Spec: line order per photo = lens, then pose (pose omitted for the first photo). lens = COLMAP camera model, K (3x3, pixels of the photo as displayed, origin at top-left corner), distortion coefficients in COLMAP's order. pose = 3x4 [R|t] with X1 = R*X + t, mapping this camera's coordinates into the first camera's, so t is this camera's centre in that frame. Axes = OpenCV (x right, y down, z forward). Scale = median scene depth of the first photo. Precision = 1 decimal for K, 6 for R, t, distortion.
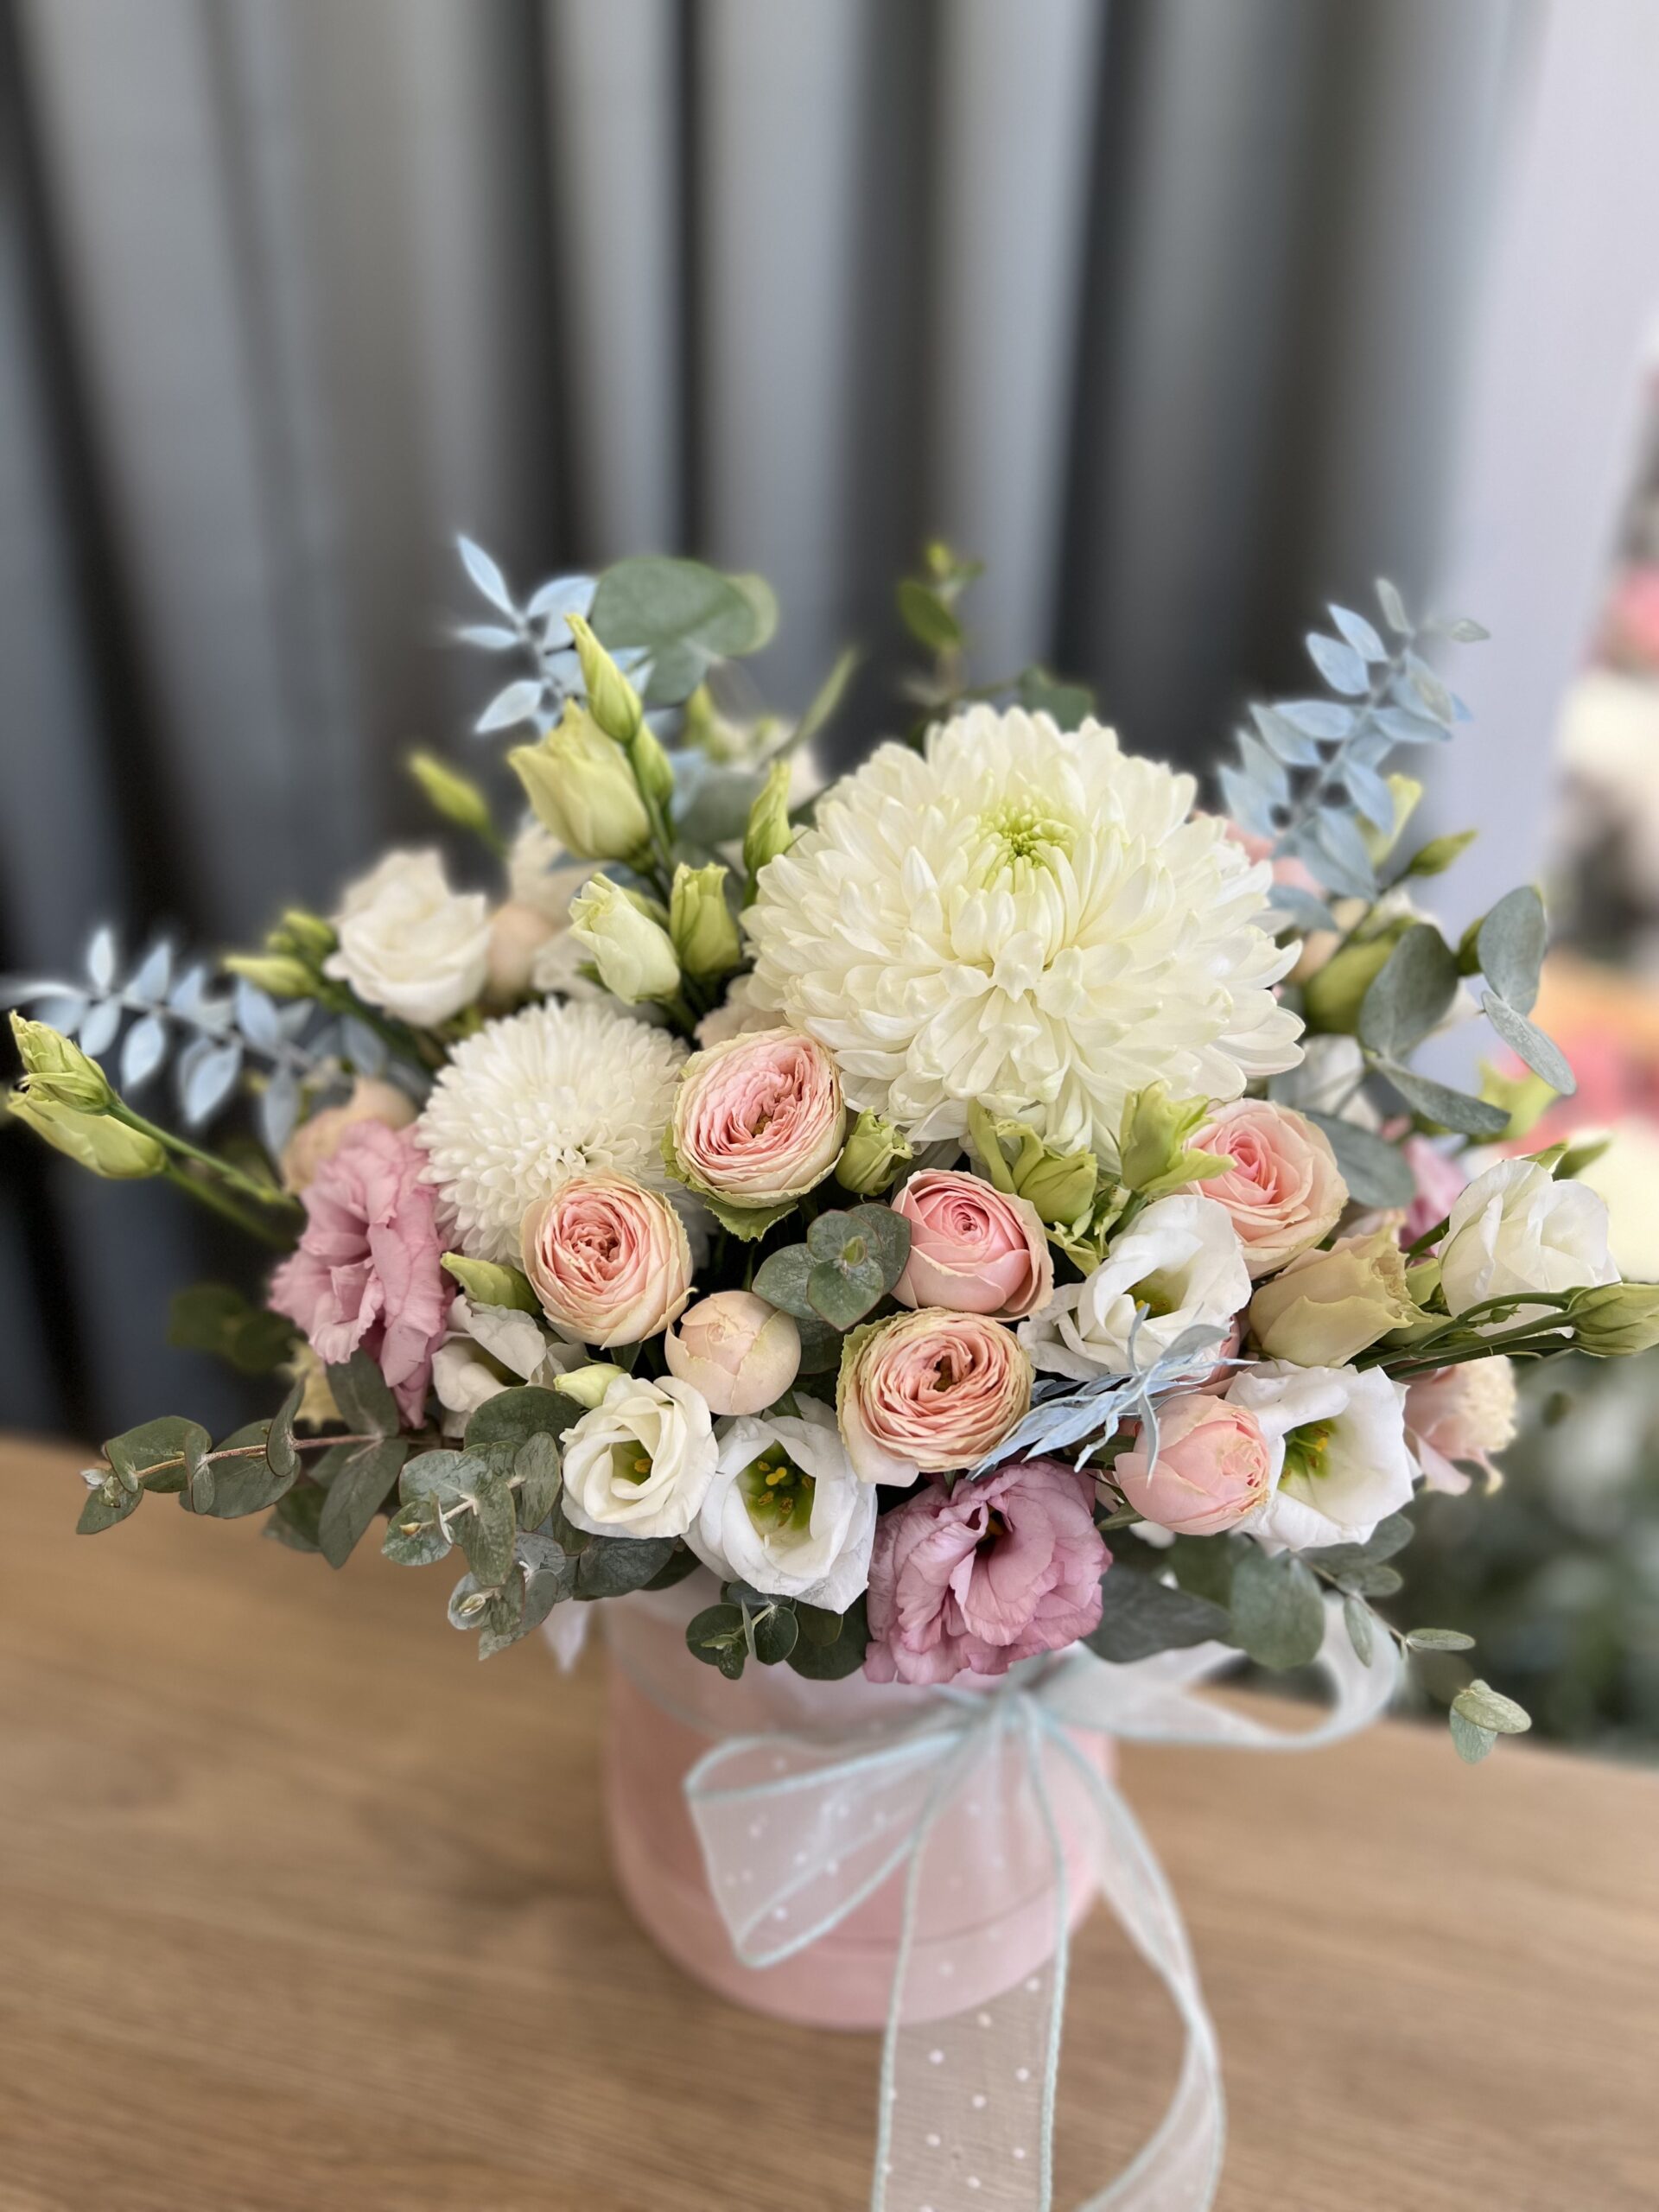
lens RADIAL K [[1686.7, 0, 829.5], [0, 1686.7, 1106.0], [0, 0, 1]] dist [0.077731, -0.002343]
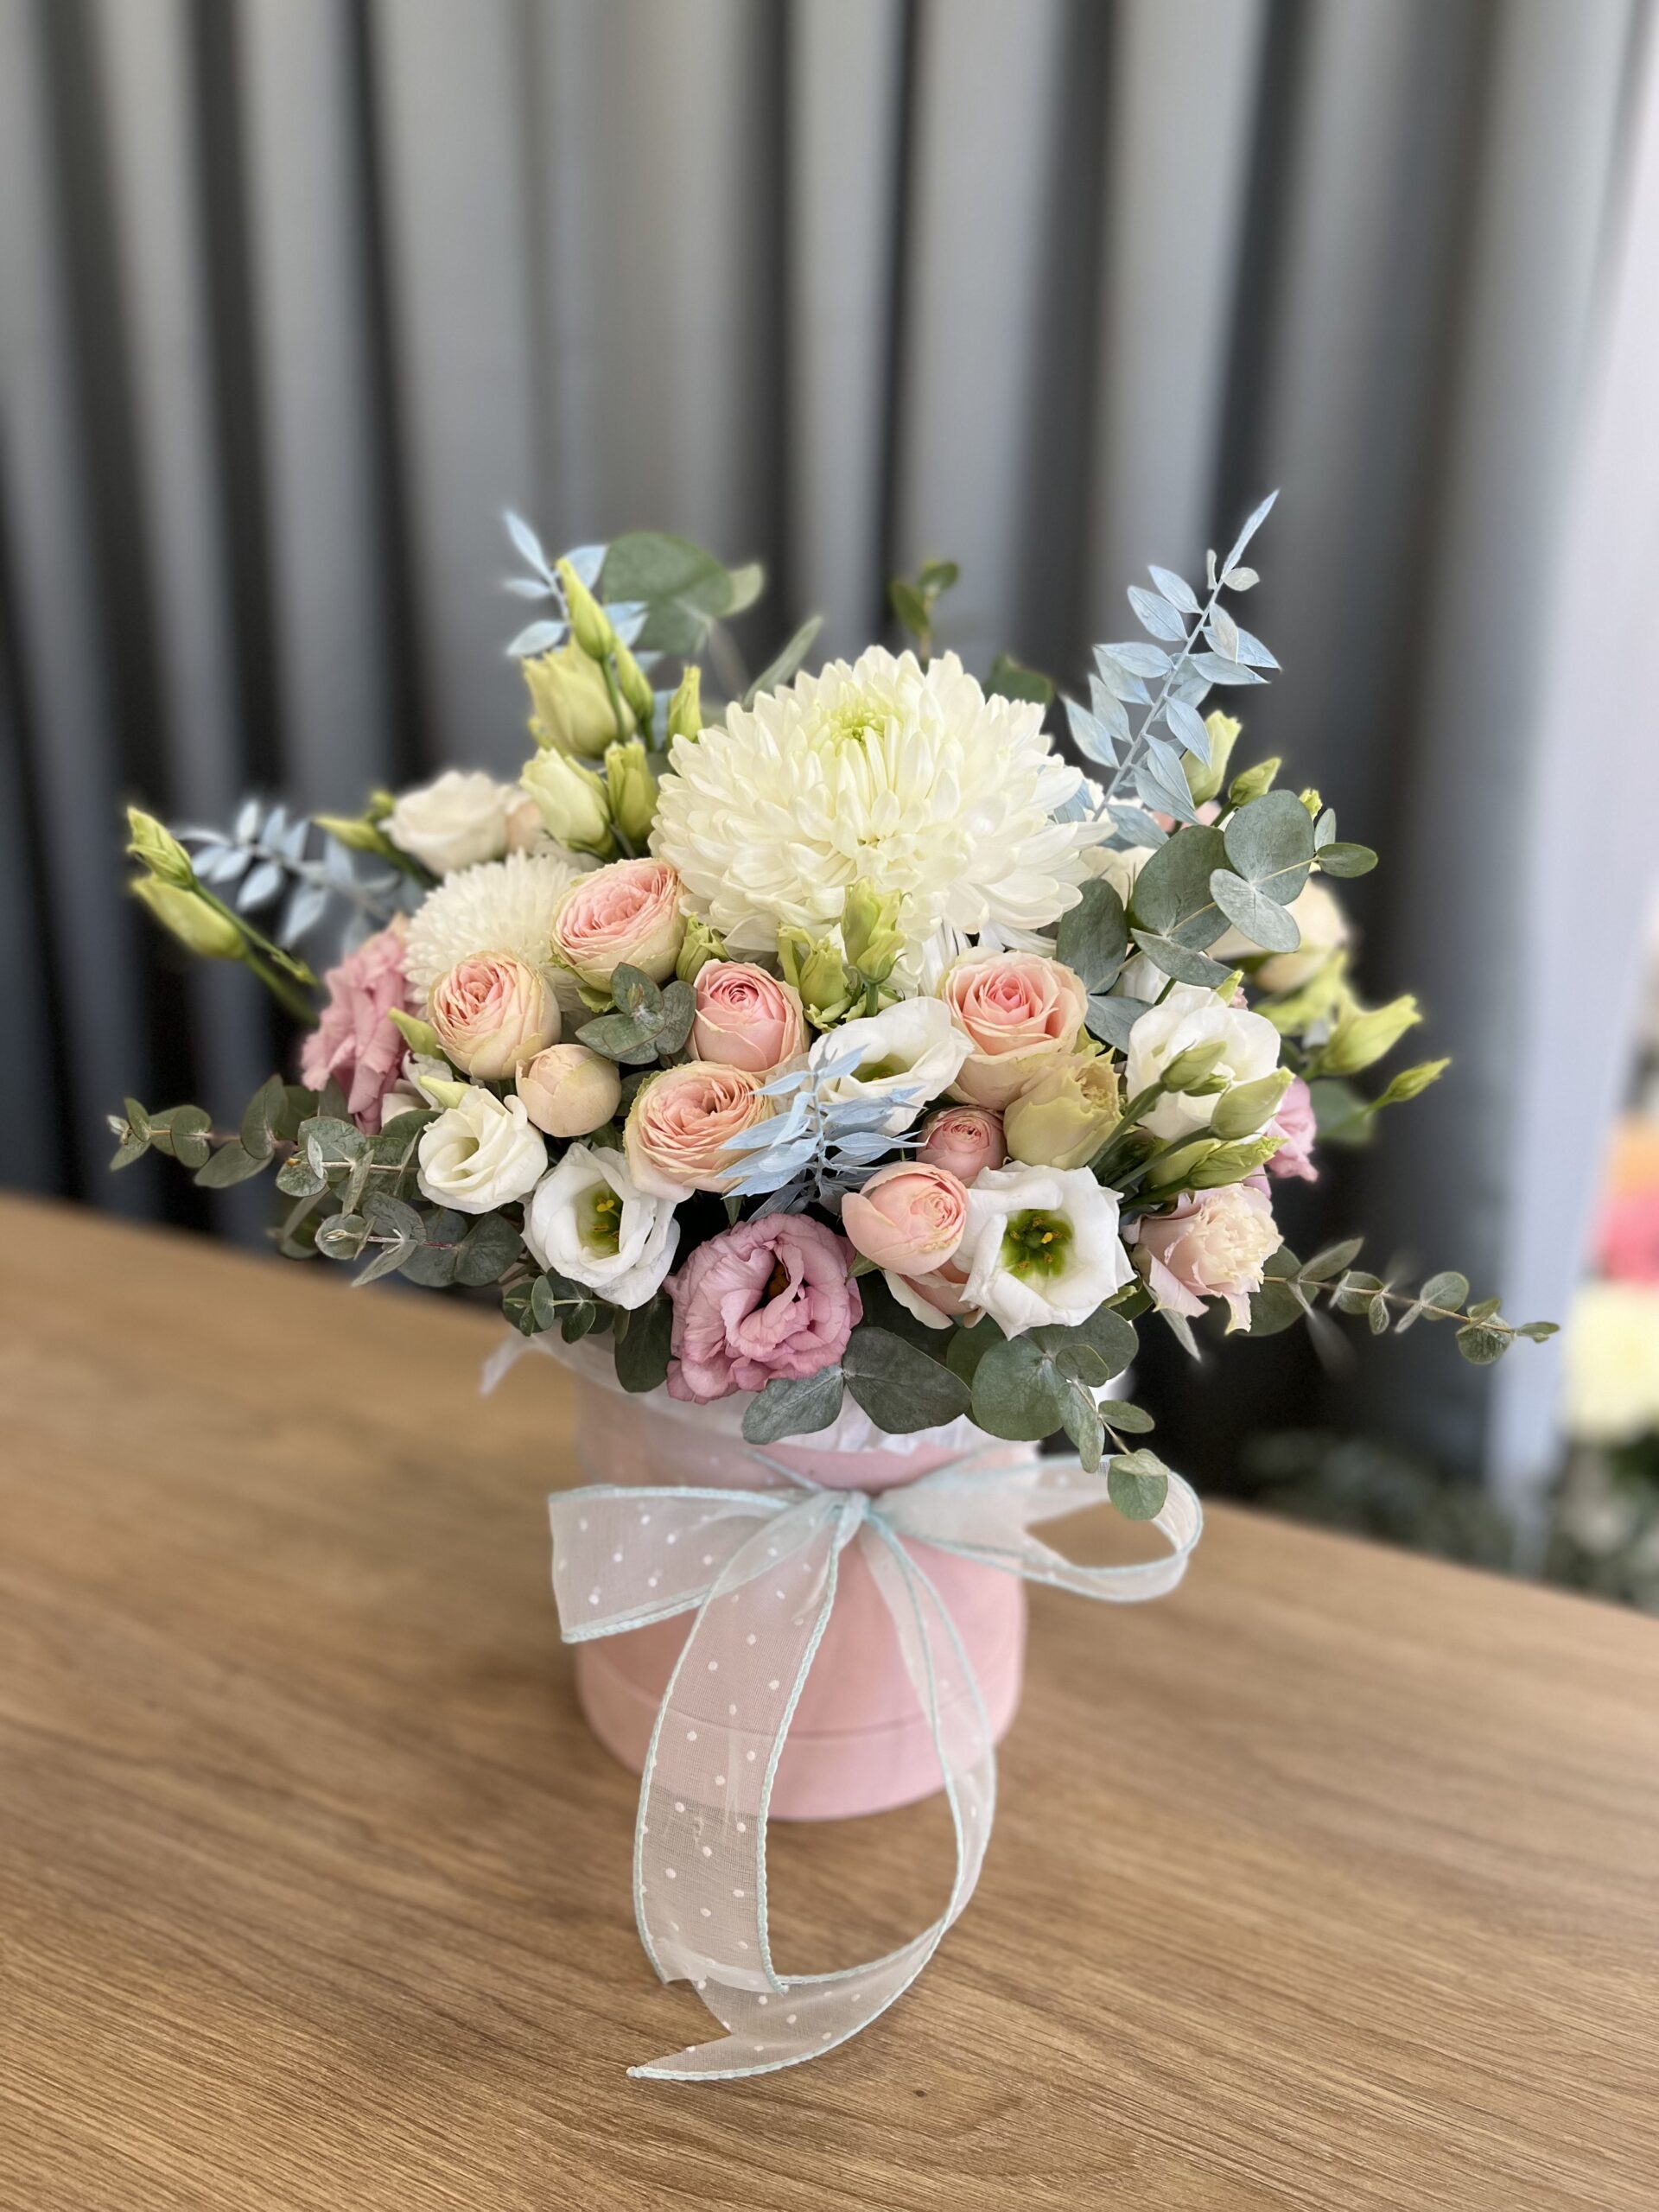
lens RADIAL K [[1686.7, 0, 829.5], [0, 1686.7, 1106.0], [0, 0, 1]] dist [0.077731, -0.002343]
pose [[0.959765, 0.090904, -0.265683, 0.450539], [-0.123485, 0.986387, -0.108588, 0.257049], [0.252195, 0.137027, 0.957925, -0.173981]]
